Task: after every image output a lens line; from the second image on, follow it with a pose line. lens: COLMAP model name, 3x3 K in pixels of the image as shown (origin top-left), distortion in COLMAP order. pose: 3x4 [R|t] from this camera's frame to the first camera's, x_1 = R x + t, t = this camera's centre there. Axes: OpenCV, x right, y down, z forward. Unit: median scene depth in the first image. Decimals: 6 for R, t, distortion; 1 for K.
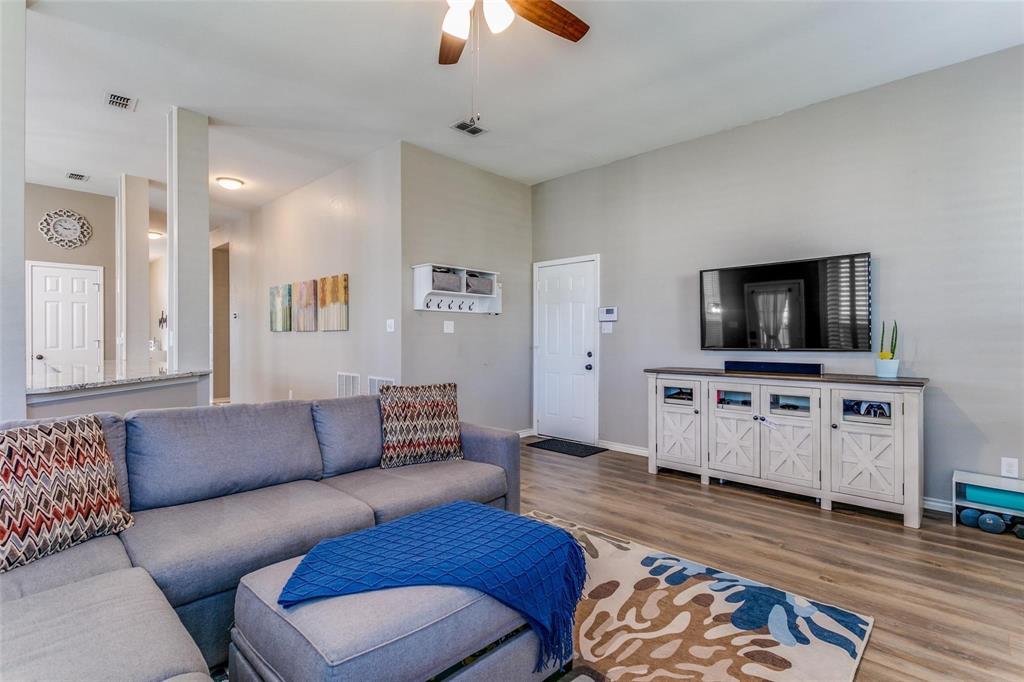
lens RADIAL K [[487.6, 0, 514.3], [0, 487.6, 338.5], [0, 0, 1]] dist [0.004438, -0.001856]
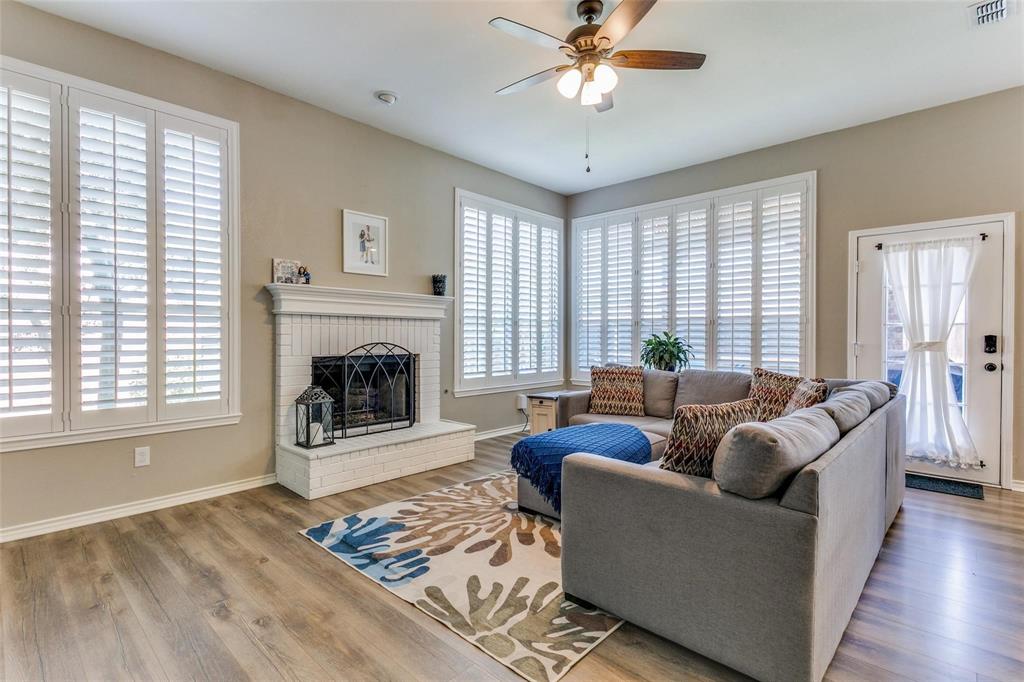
lens RADIAL K [[487.6, 0, 515.0], [0, 487.6, 340.2], [0, 0, 1]] dist [0.004438, -0.001856]
pose [[-0.999947, -0.004038, -0.009434, 0.107046], [-0.004163, 0.999905, 0.013177, 0.001429], [0.009380, 0.013216, -0.999869, 2.023870]]
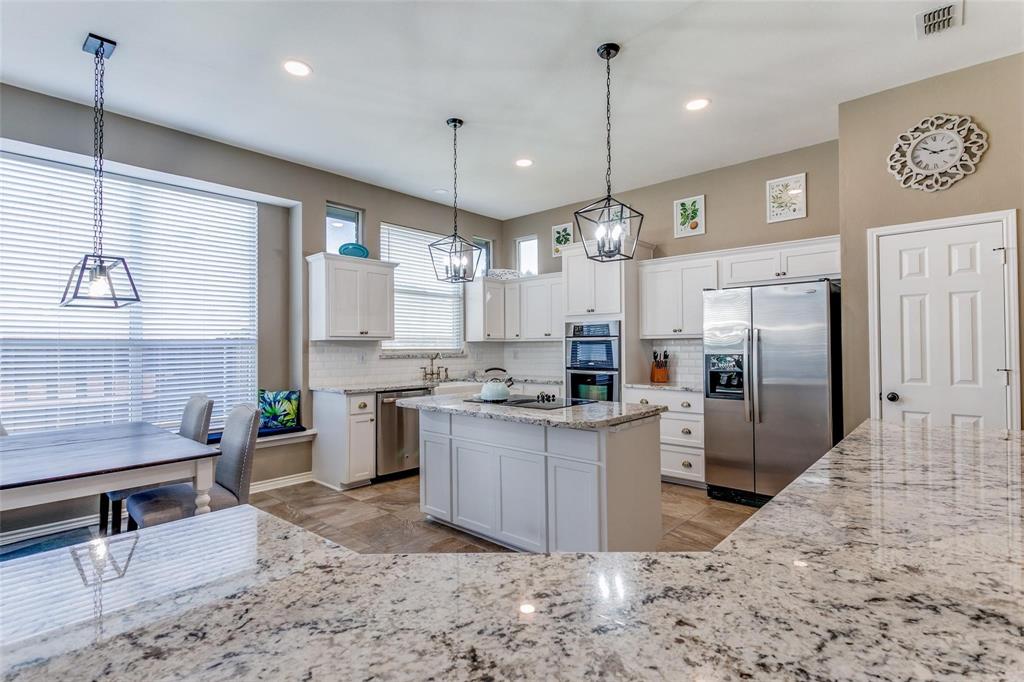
lens RADIAL K [[487.6, 0, 510.6], [0, 487.6, 342.0], [0, 0, 1]] dist [0.004438, -0.001856]
pose [[0.030364, -0.013479, -0.999448, -1.049159], [0.003900, 0.999903, -0.013367, -0.046337], [0.999531, -0.003492, 0.030414, 1.346593]]
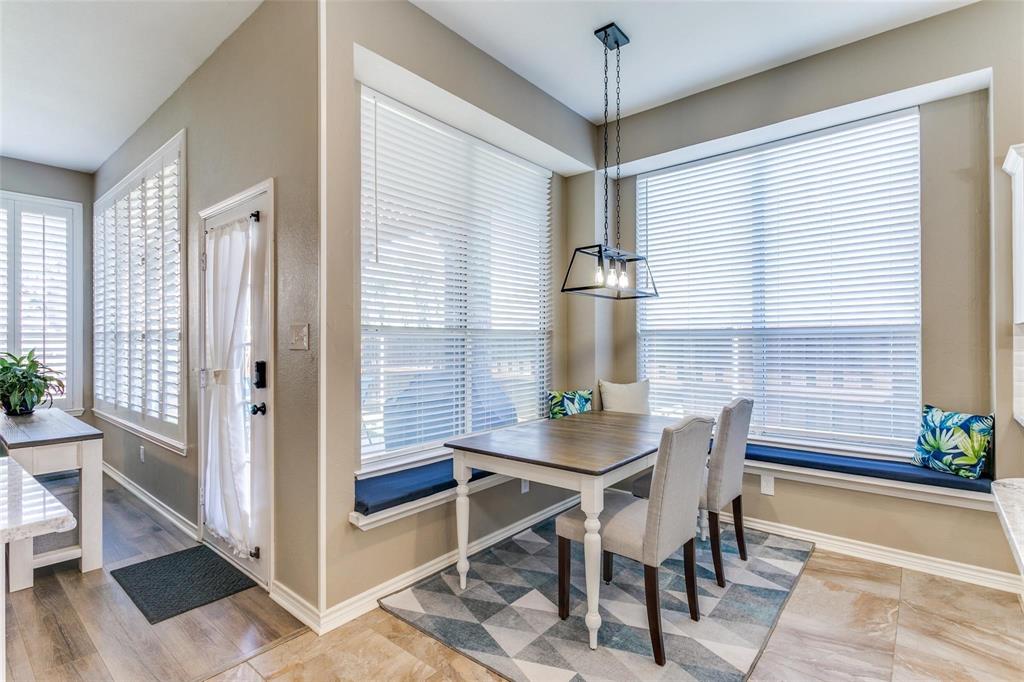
lens RADIAL K [[487.6, 0, 506.0], [0, 487.6, 338.1], [0, 0, 1]] dist [0.004438, -0.001856]
pose [[-0.998236, -0.002250, -0.059335, -1.889300], [-0.002114, 0.999995, -0.002359, -0.047358], [0.059340, -0.002229, -0.998235, 1.550854]]
